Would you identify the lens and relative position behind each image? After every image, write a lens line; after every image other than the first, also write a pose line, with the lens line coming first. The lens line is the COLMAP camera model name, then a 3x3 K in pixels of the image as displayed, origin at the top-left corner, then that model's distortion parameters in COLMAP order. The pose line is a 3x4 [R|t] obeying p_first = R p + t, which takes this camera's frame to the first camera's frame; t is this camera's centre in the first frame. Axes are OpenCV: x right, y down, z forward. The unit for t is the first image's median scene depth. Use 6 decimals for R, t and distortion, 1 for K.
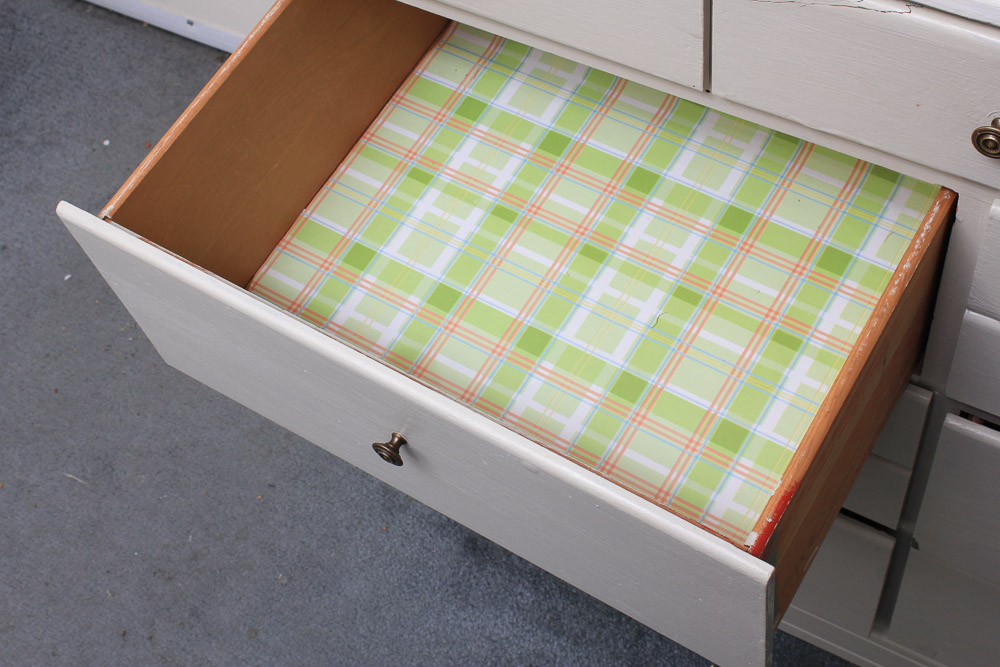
lens RADIAL K [[1330.4, 0, 500.0], [0, 1330.4, 333.5], [0, 0, 1]] dist [-0.021800, -0.006062]
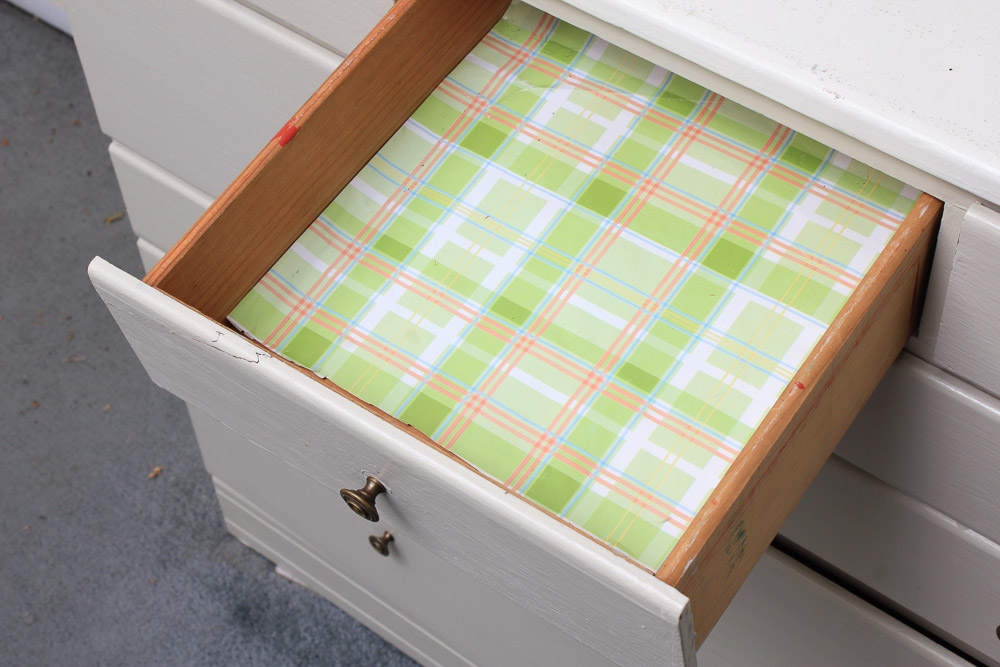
lens RADIAL K [[1980.7, 0, 500.0], [0, 1980.7, 333.5], [0, 0, 1]] dist [-0.093642, 0.390538]
pose [[-0.940627, 0.137206, 0.310476, -0.248101], [0.216514, -0.461918, 0.860089, -0.969763], [0.261424, 0.876246, 0.404785, 0.593268]]
